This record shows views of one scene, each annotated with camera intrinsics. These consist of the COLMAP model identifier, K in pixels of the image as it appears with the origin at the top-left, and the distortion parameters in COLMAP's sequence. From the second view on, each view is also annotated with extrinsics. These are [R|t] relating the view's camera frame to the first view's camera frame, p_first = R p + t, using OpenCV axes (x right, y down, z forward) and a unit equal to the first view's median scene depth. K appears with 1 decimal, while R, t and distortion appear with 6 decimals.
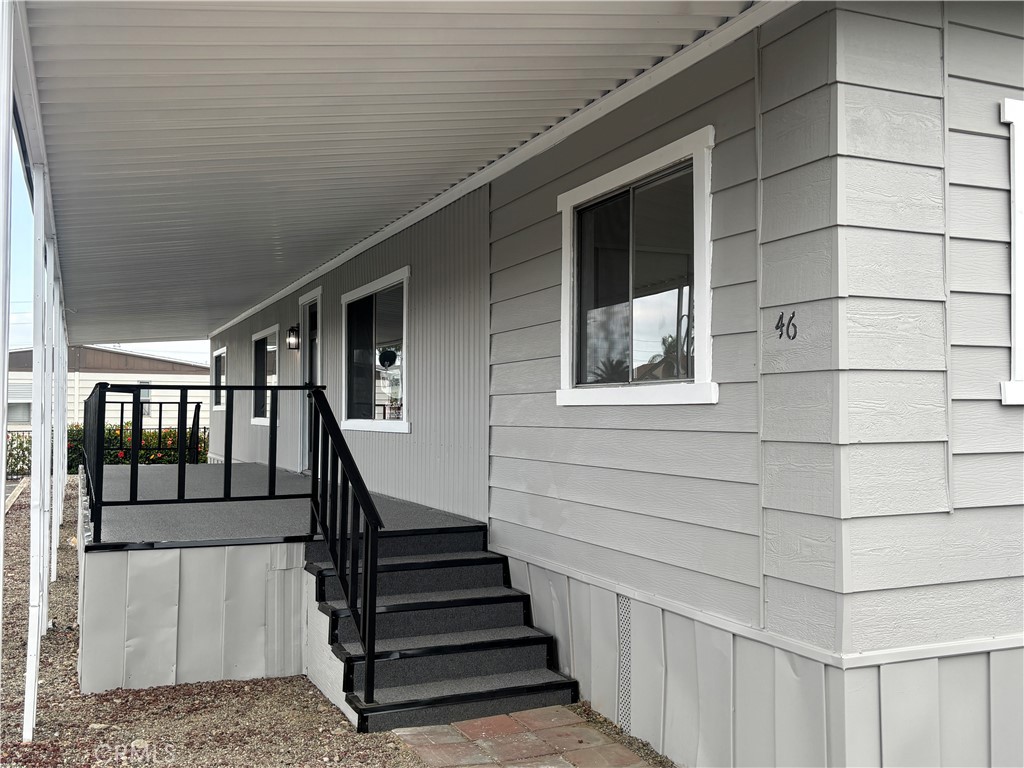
lens RADIAL K [[963.0, 0, 512.0], [0, 963.0, 384.0], [0, 0, 1]] dist [-0.079546, -0.000624]
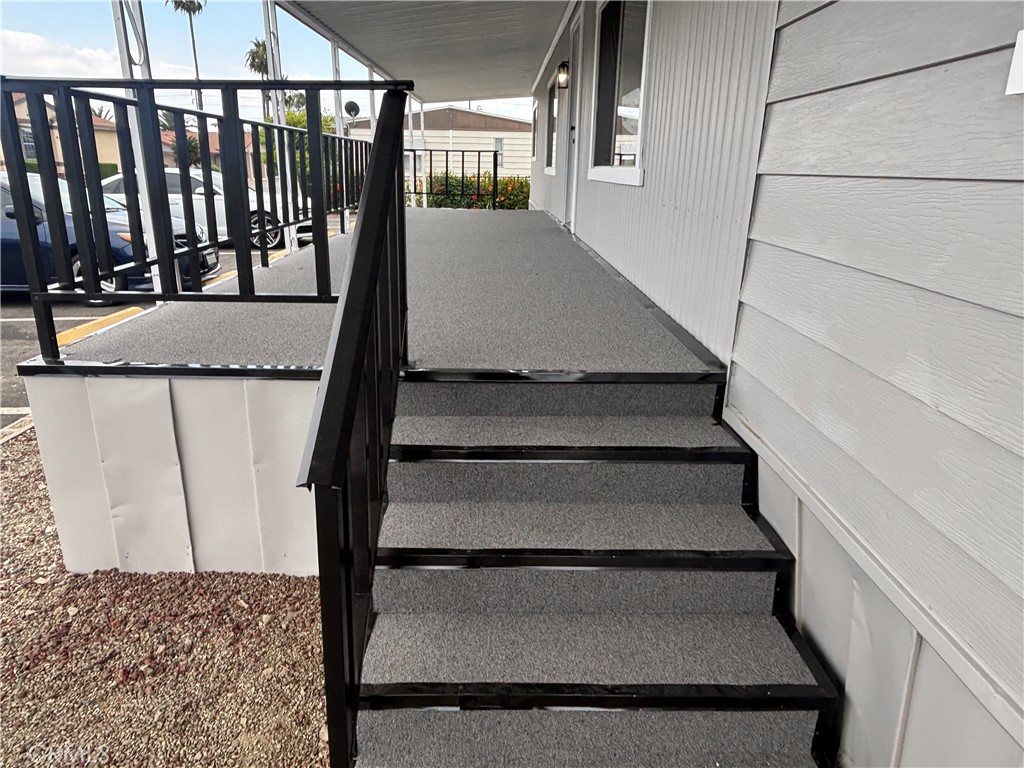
lens RADIAL K [[660.4, 0, 512.0], [0, 660.4, 384.0], [0, 0, 1]] dist [0.024878, -0.000379]
pose [[0.922045, 0.138283, -0.361539, -0.001066], [-0.008283, 0.940845, 0.338735, 0.013133], [0.386994, -0.309334, 0.868647, 0.272182]]
